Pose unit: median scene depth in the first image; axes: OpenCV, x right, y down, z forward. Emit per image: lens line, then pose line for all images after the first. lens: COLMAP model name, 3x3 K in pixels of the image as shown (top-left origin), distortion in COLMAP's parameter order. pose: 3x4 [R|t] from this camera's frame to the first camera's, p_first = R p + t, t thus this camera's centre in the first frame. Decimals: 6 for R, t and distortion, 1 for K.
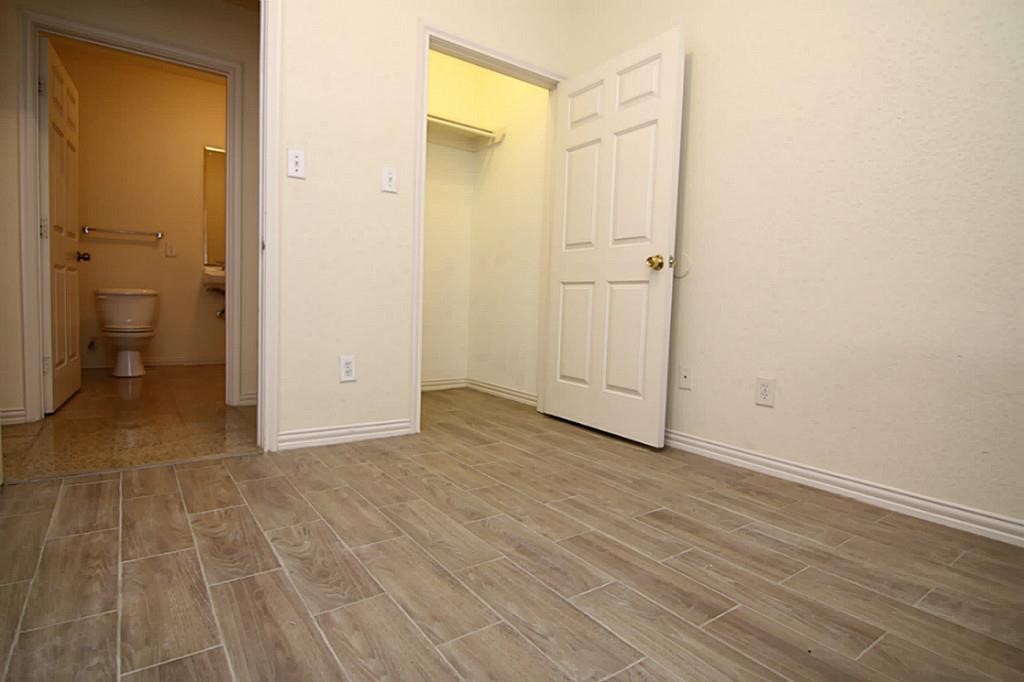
lens RADIAL K [[525.7, 0, 512.0], [0, 525.7, 341.0], [0, 0, 1]] dist [-0.016316, -0.000589]
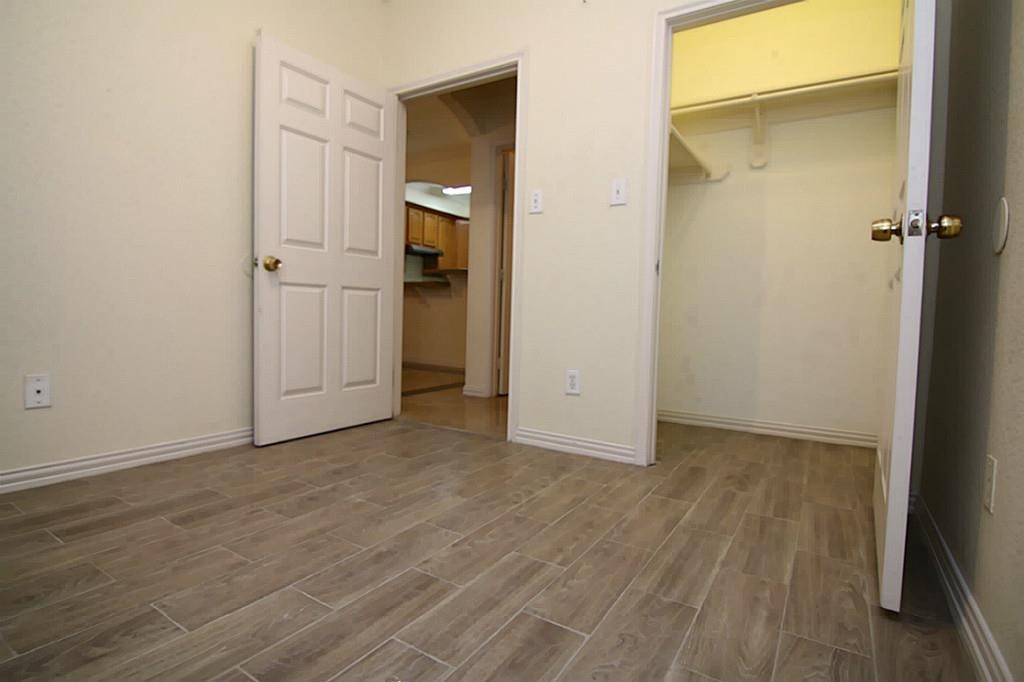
lens RADIAL K [[525.7, 0, 512.0], [0, 525.7, 341.0], [0, 0, 1]] dist [-0.016316, -0.000589]
pose [[0.362549, 0.026220, -0.931596, 0.734395], [-0.083910, 0.996463, -0.004610, -0.016737], [0.928180, 0.079842, 0.363467, 0.593280]]
